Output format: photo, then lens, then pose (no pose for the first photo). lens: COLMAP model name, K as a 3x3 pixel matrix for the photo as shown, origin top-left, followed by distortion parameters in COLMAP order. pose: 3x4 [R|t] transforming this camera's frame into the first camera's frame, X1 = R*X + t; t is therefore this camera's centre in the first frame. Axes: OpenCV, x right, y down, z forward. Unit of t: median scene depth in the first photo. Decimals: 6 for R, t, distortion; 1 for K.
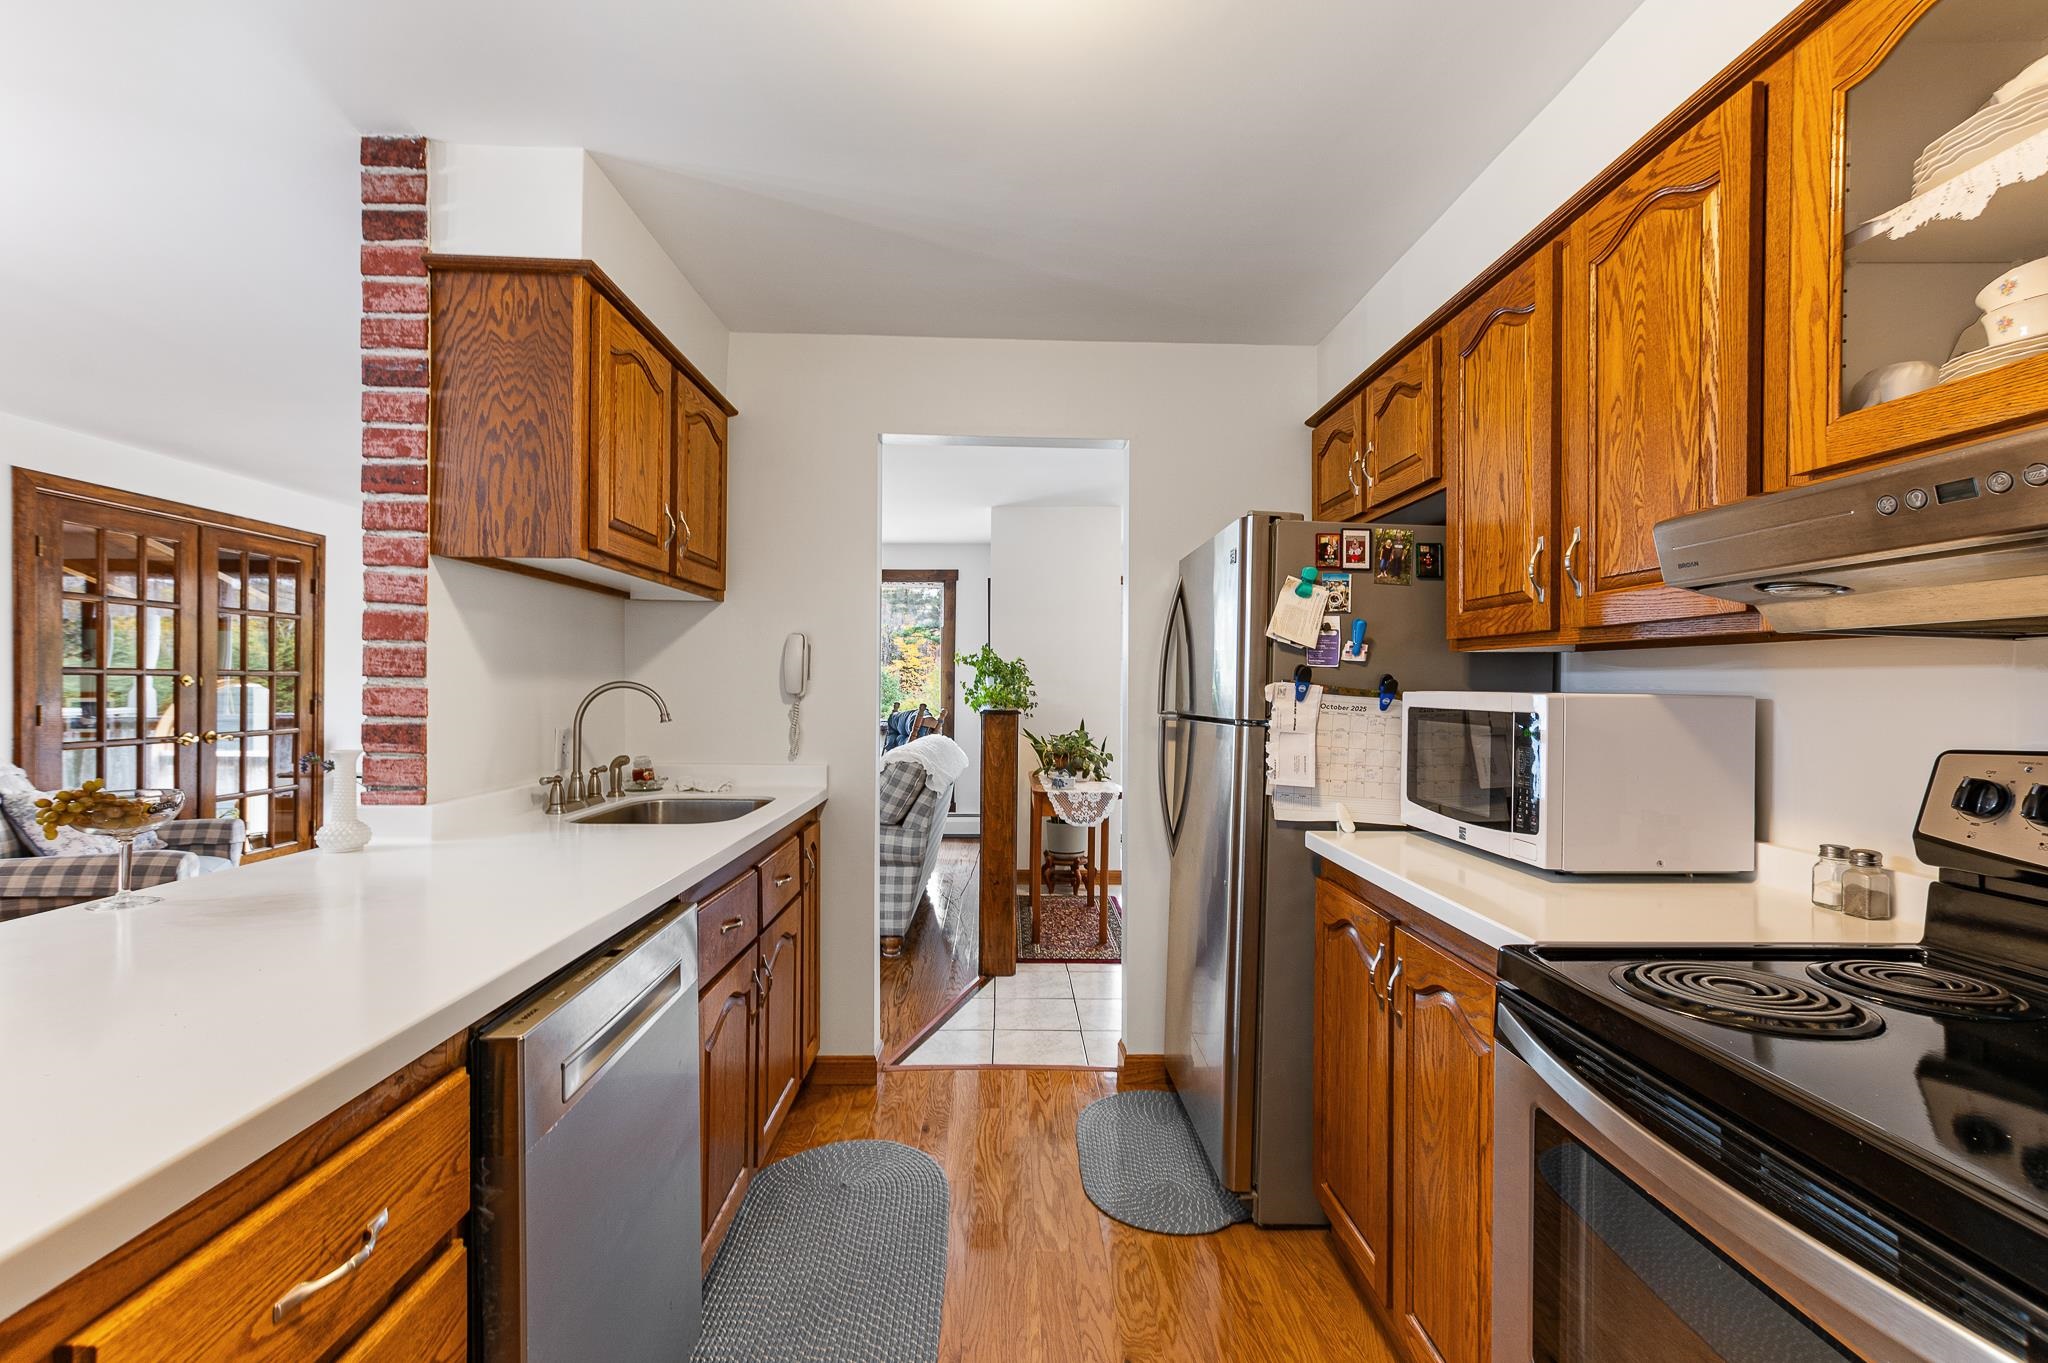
lens RADIAL K [[885.6, 0, 1029.0], [0, 885.6, 686.7], [0, 0, 1]] dist [-0.000468, 0.007190]
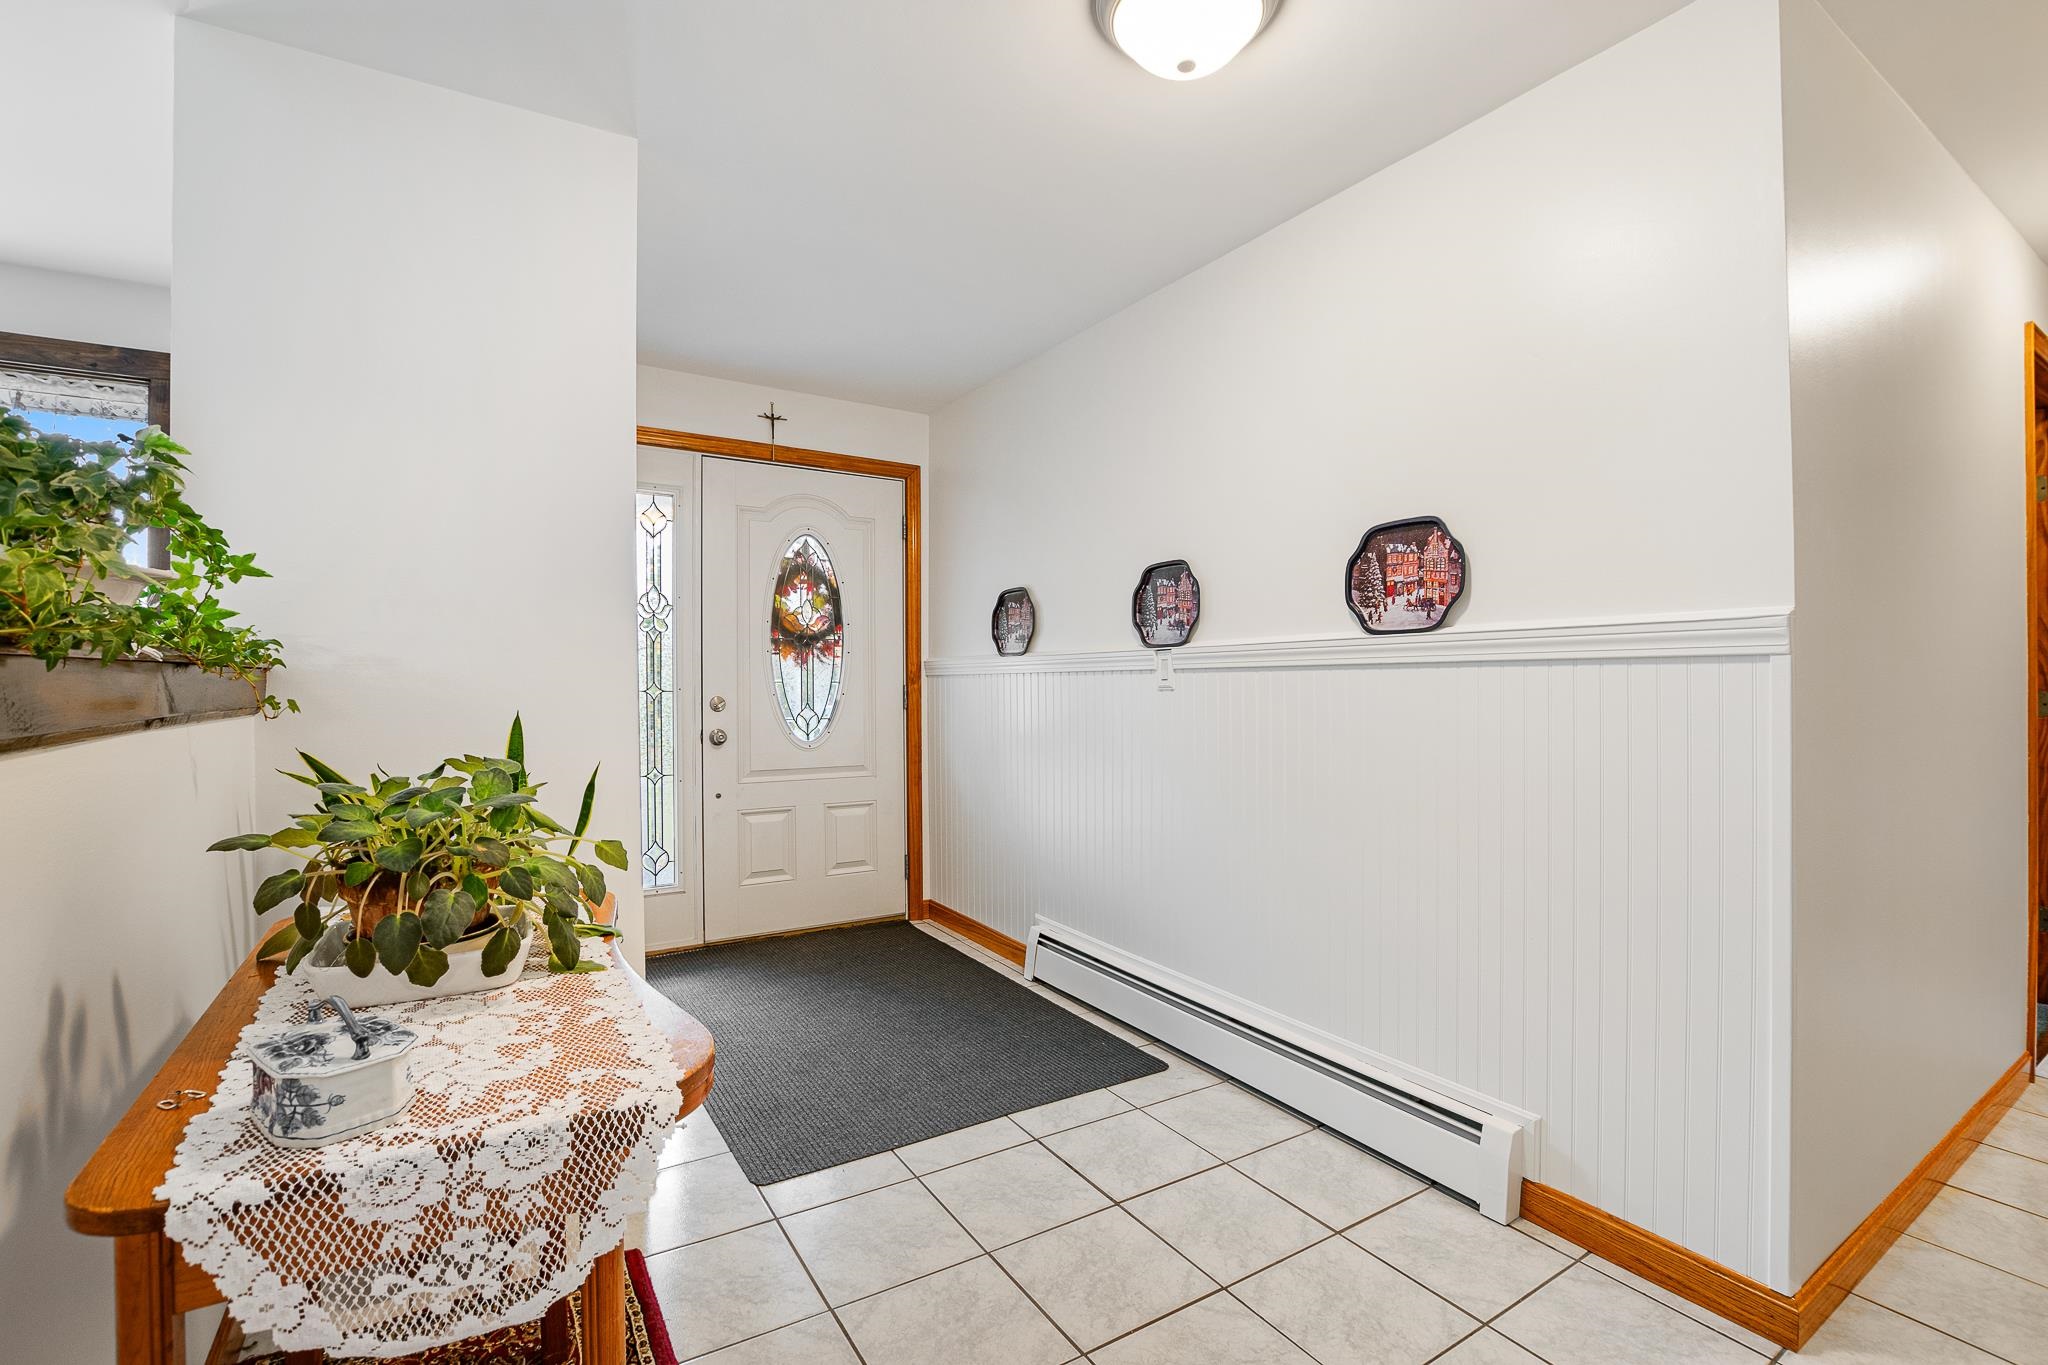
lens RADIAL K [[916.5, 0, 1039.1], [0, 916.5, 698.3], [0, 0, 1]] dist [-0.030960, 0.008365]
pose [[0.857615, -0.018192, 0.513971, 0.142529], [0.012229, 0.999813, 0.014984, 0.071916], [-0.514147, -0.006565, 0.857677, 1.627936]]
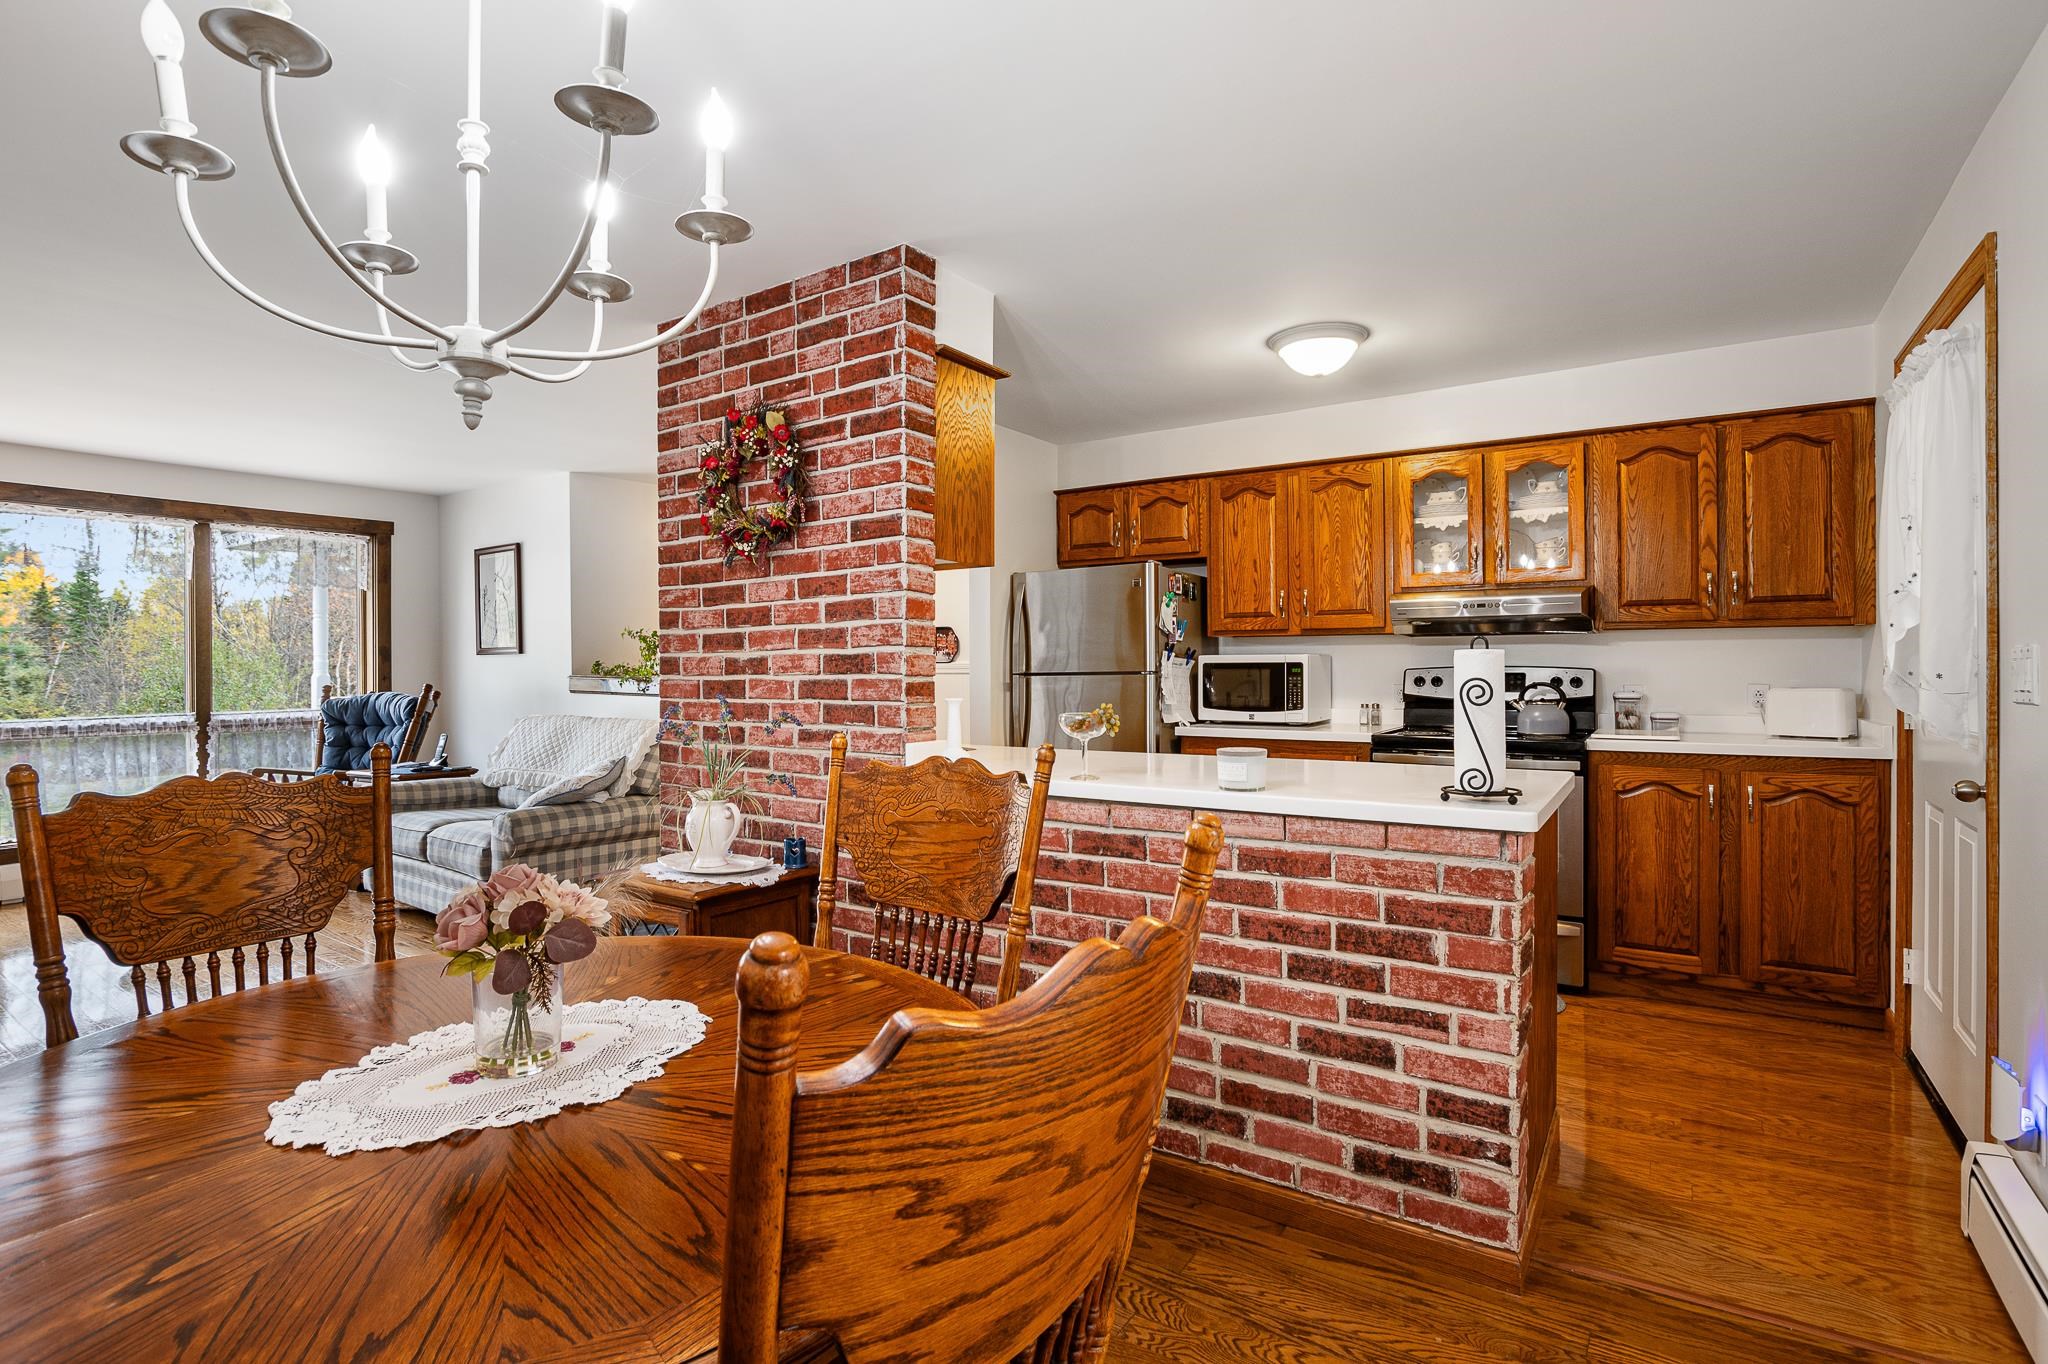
lens RADIAL K [[983.0, 0, 1028.0], [0, 983.0, 669.8], [0, 0, 1]] dist [-0.030383, 0.004857]
pose [[0.581771, -0.016152, 0.813192, -1.666856], [0.012655, 0.999862, 0.010806, 0.008813], [-0.813254, 0.004004, 0.581895, -0.002831]]
